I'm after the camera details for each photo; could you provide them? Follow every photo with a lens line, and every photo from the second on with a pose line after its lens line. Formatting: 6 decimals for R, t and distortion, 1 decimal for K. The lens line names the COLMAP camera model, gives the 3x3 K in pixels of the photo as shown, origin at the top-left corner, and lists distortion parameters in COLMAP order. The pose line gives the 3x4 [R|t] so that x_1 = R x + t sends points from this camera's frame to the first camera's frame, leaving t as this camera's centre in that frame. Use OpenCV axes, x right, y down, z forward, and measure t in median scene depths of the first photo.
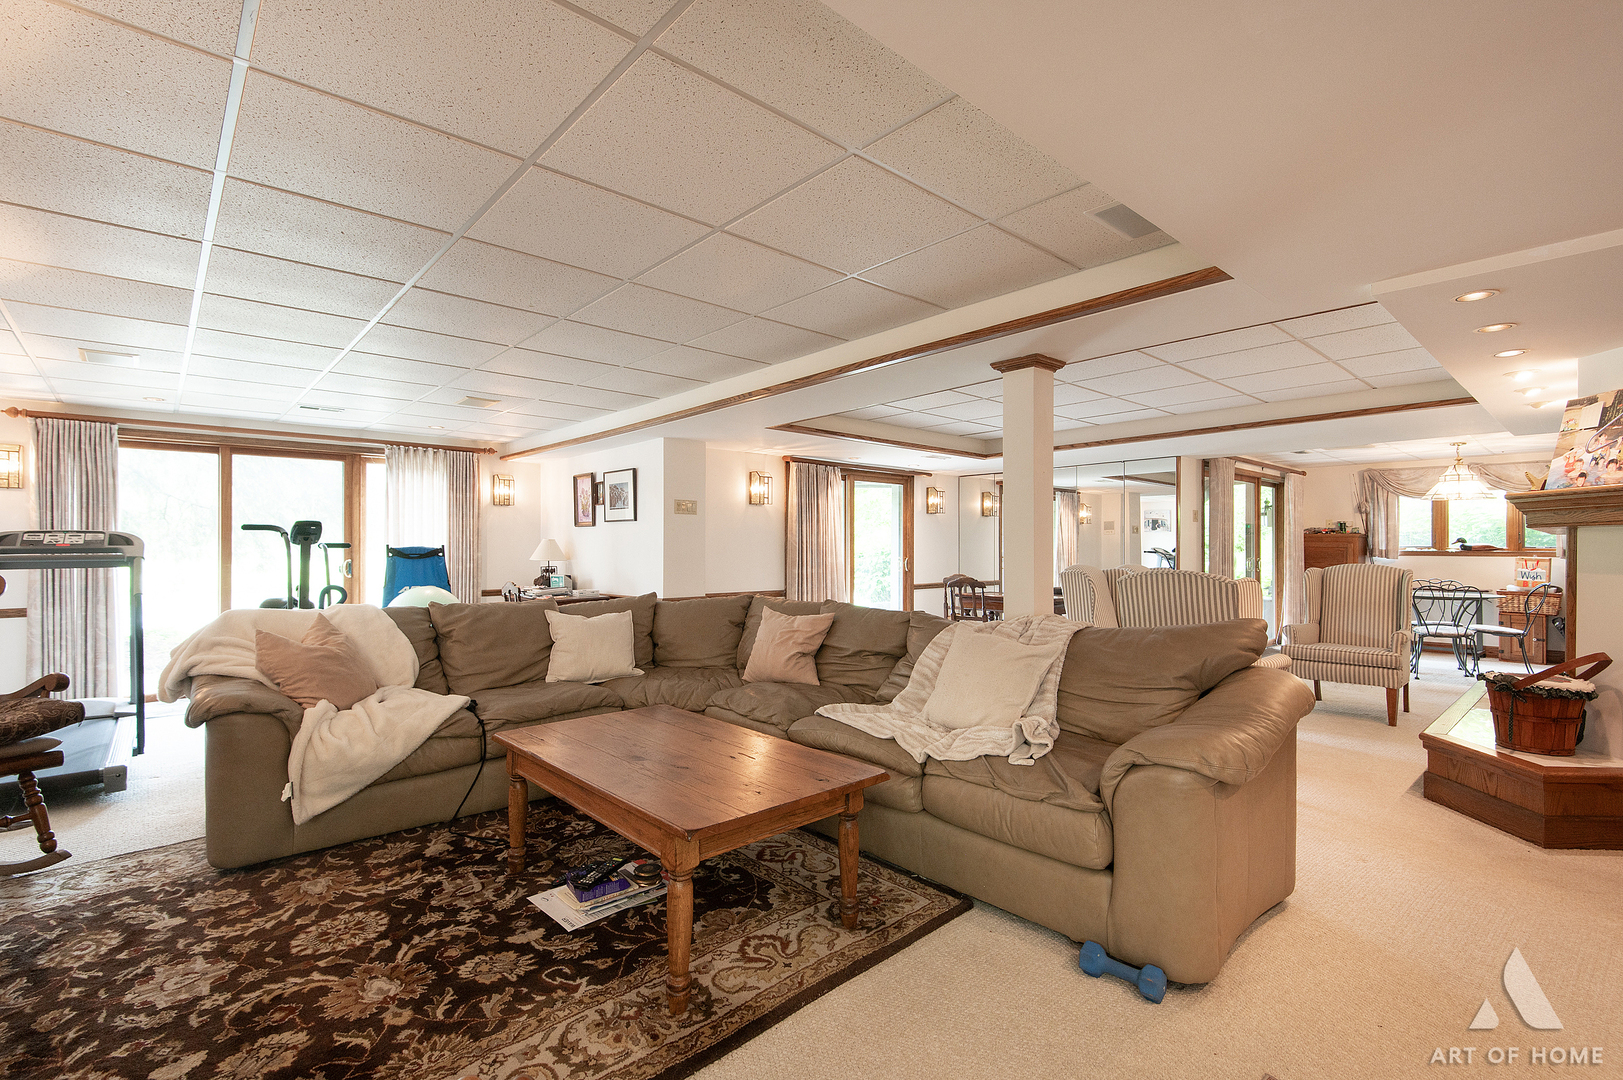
lens RADIAL K [[727.3, 0, 811.5], [0, 727.3, 540.0], [0, 0, 1]] dist [0.053097, -0.044294]
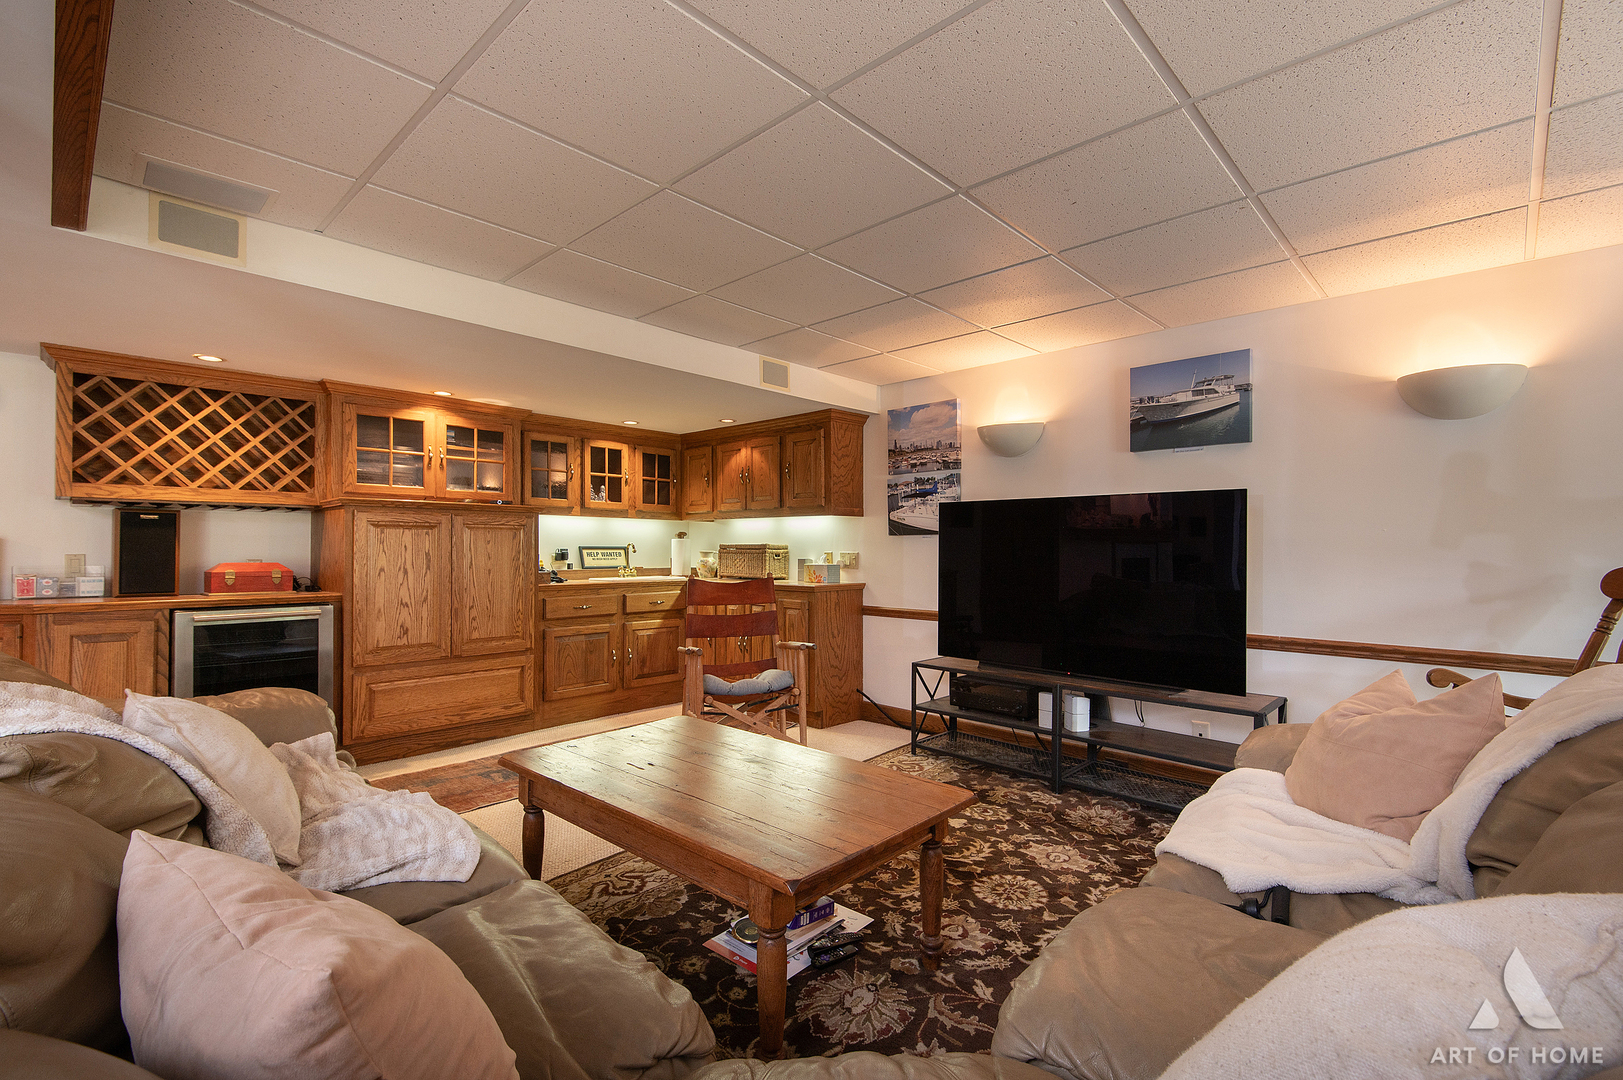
lens RADIAL K [[727.3, 0, 811.5], [0, 727.3, 540.0], [0, 0, 1]] dist [0.053097, -0.044294]
pose [[-0.996863, -0.002058, -0.079116, -0.265615], [-0.000042, 0.999676, -0.025472, 0.037006], [0.079143, -0.025389, -0.996540, 2.187117]]
